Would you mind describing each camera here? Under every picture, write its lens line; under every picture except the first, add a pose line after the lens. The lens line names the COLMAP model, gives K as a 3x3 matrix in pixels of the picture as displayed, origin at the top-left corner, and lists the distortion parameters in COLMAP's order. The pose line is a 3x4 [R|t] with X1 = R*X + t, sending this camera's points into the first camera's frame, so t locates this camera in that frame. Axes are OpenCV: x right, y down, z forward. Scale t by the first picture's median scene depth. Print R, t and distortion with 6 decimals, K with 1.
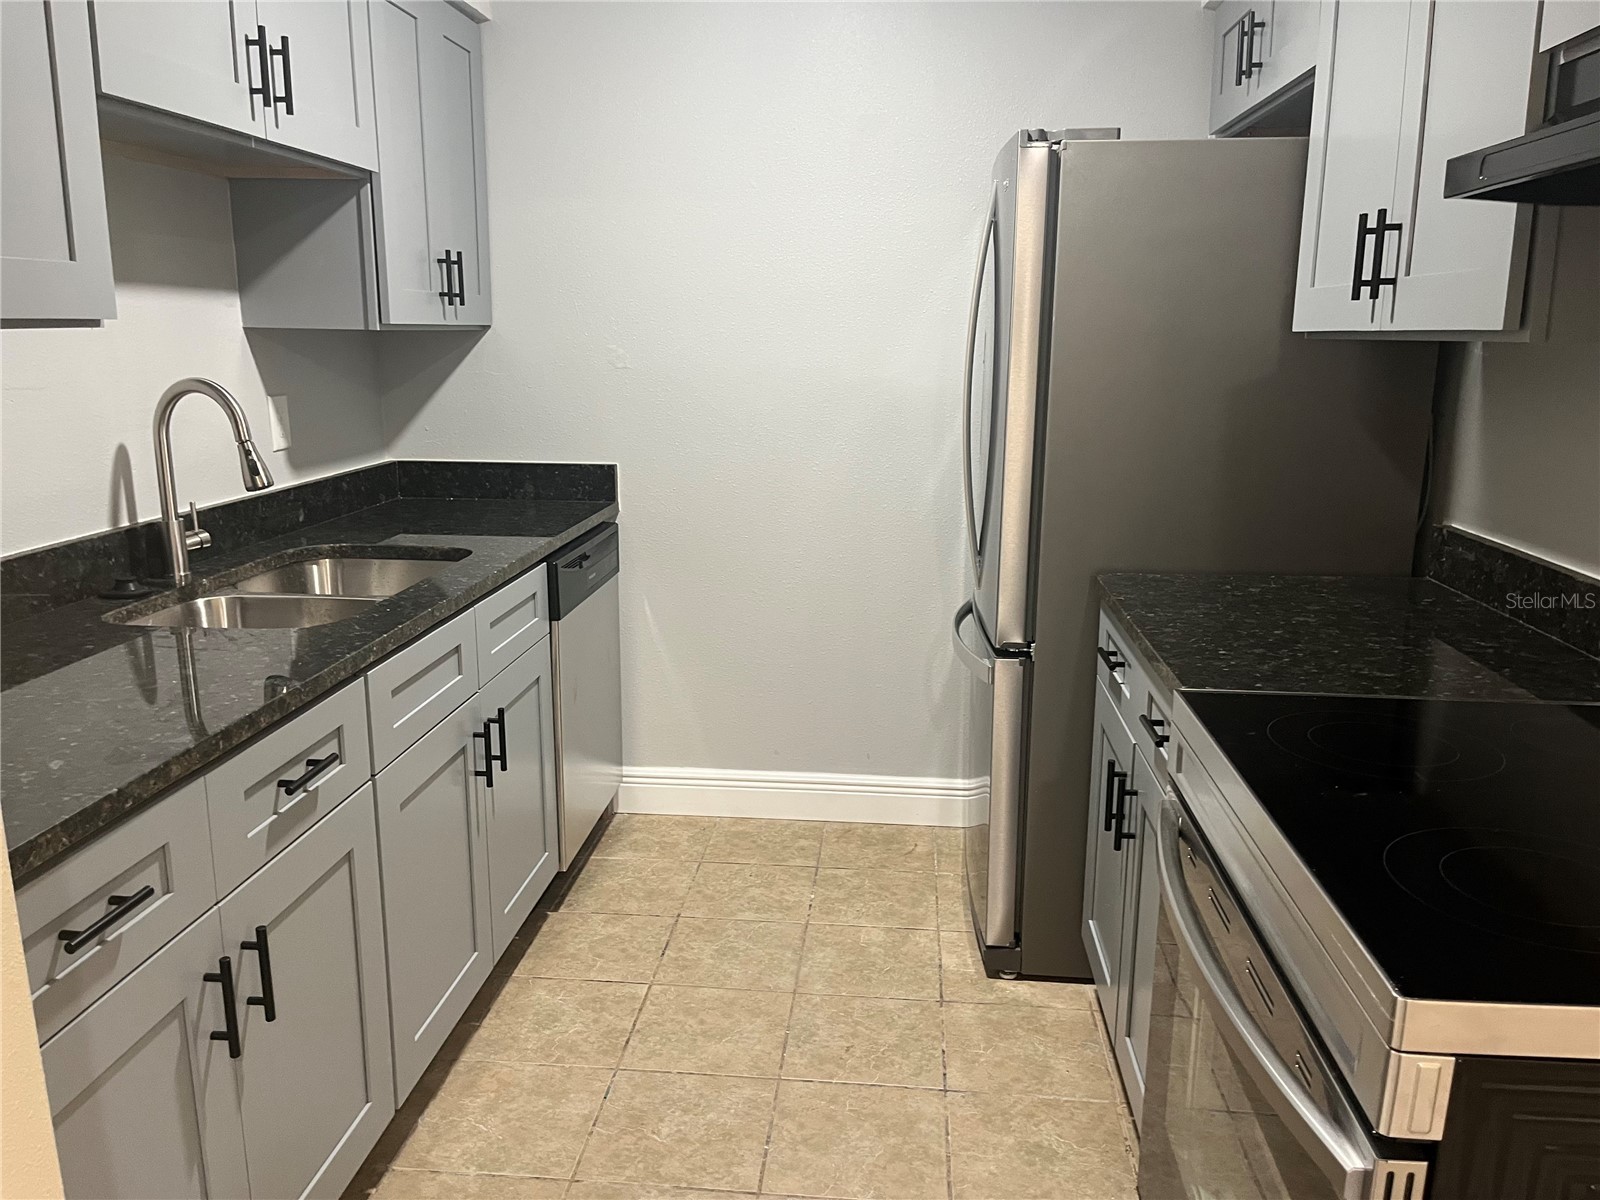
lens RADIAL K [[1235.5, 0, 801.0], [0, 1235.5, 608.1], [0, 0, 1]] dist [0.056619, -0.005162]
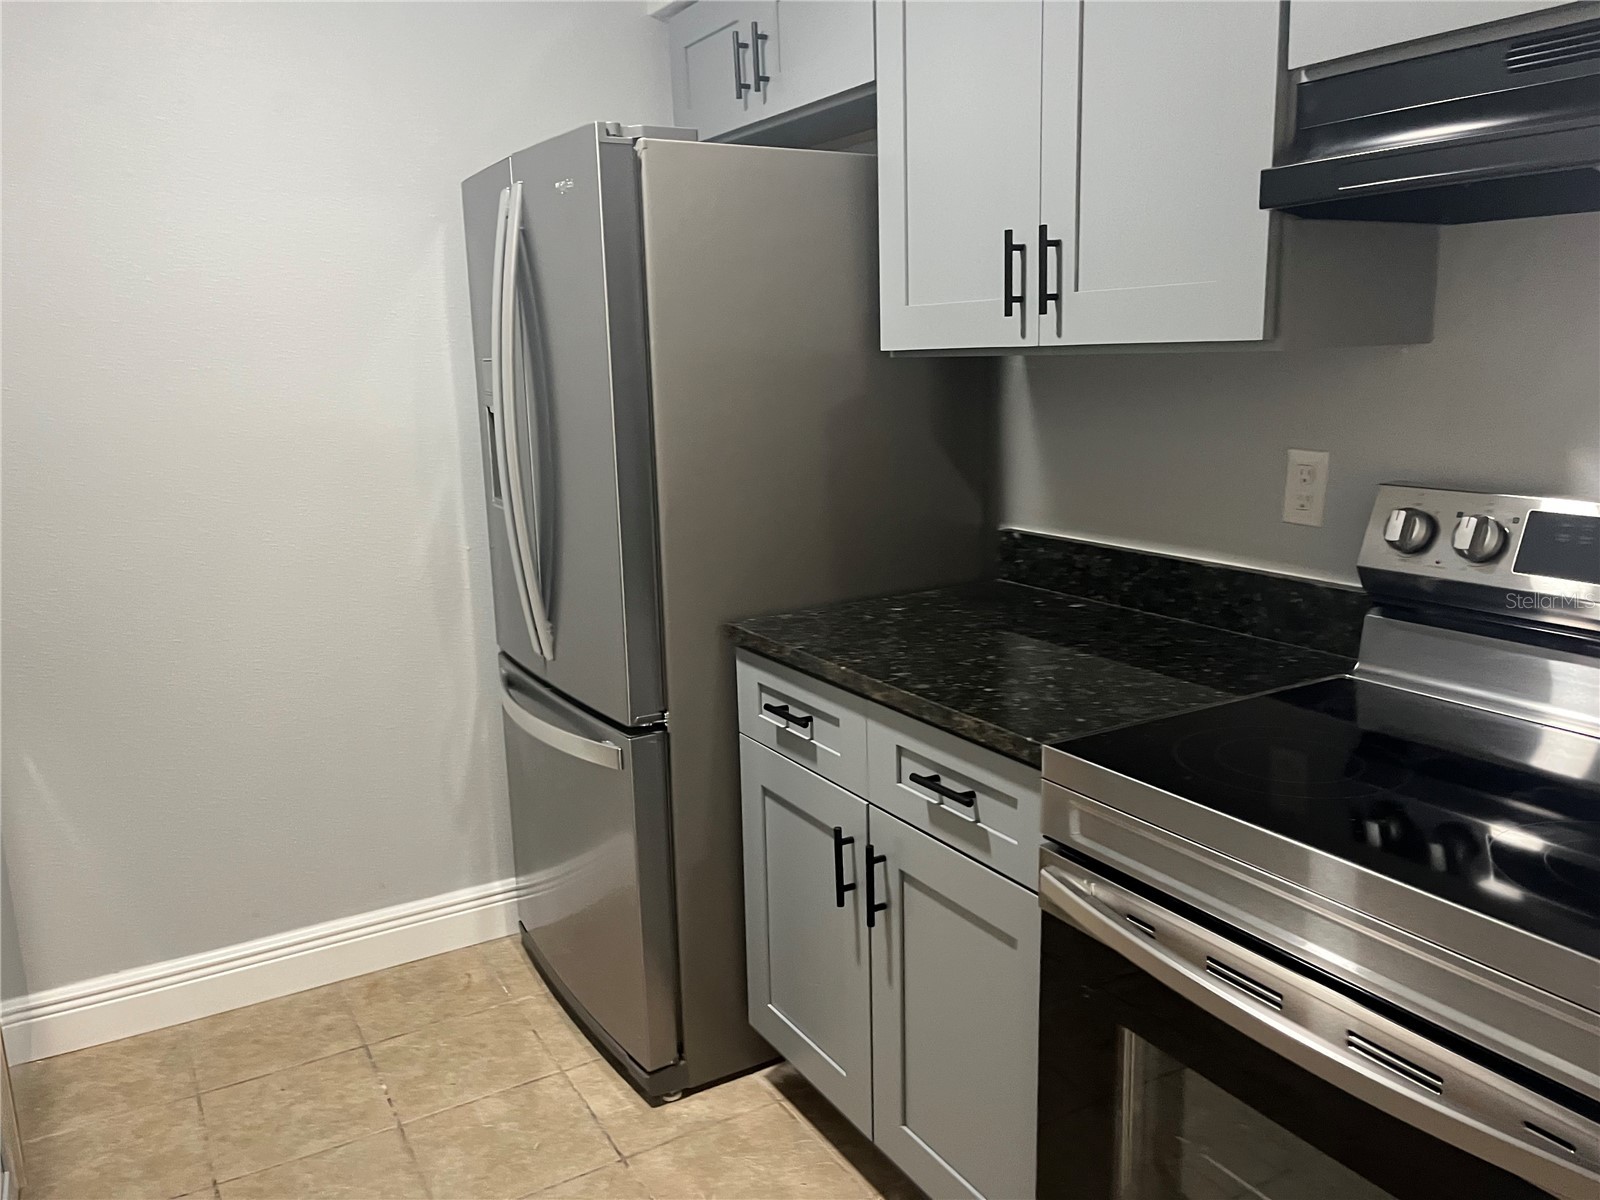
lens RADIAL K [[1222.3, 0, 800.0], [0, 1222.3, 600.0], [0, 0, 1]] dist [0.087185, -0.114108]
pose [[0.811426, -0.144250, 0.566373, -0.200955], [0.158341, 0.987079, 0.024550, -0.053068], [-0.562597, 0.069760, 0.823783, 0.219114]]
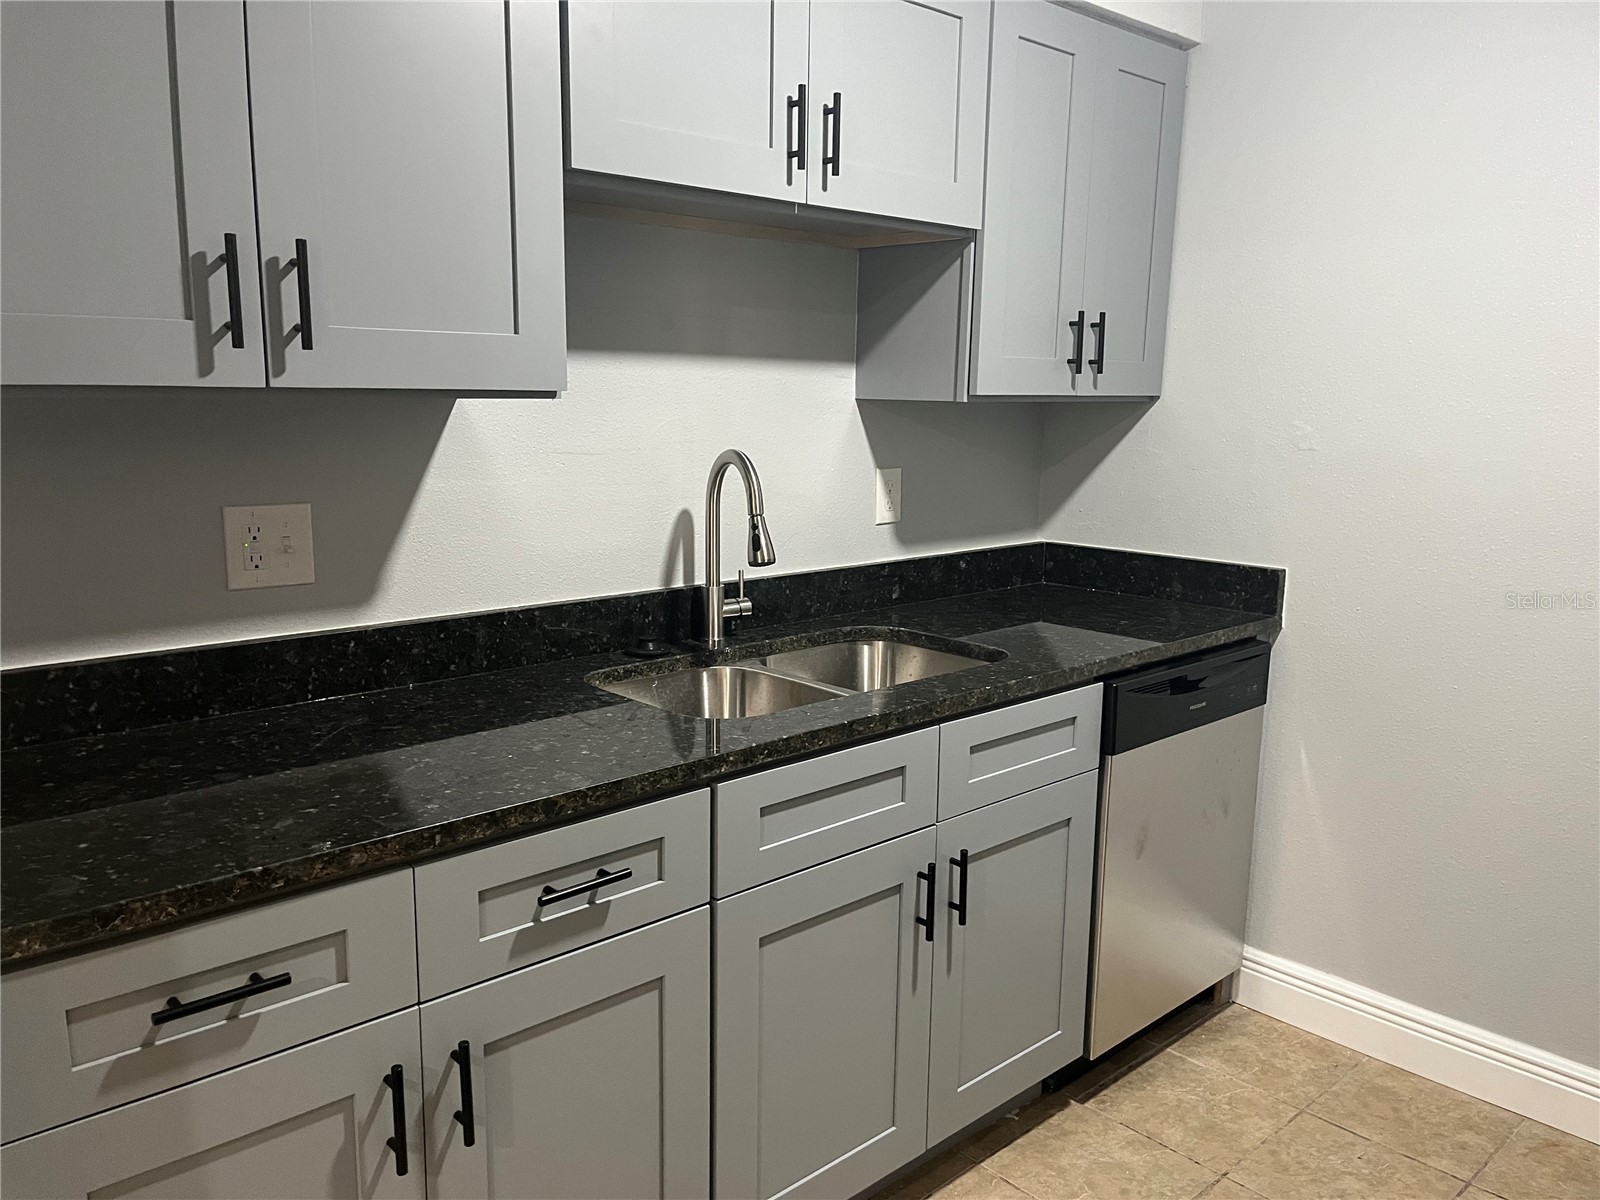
lens RADIAL K [[1216.8, 0, 773.3], [0, 1216.8, 614.9], [0, 0, 1]] dist [0.083833, -0.123339]
pose [[0.736482, 0.127474, -0.664338, 0.169254], [-0.158015, 0.987333, 0.014276, -0.059703], [0.657743, 0.094461, 0.747296, 0.254459]]
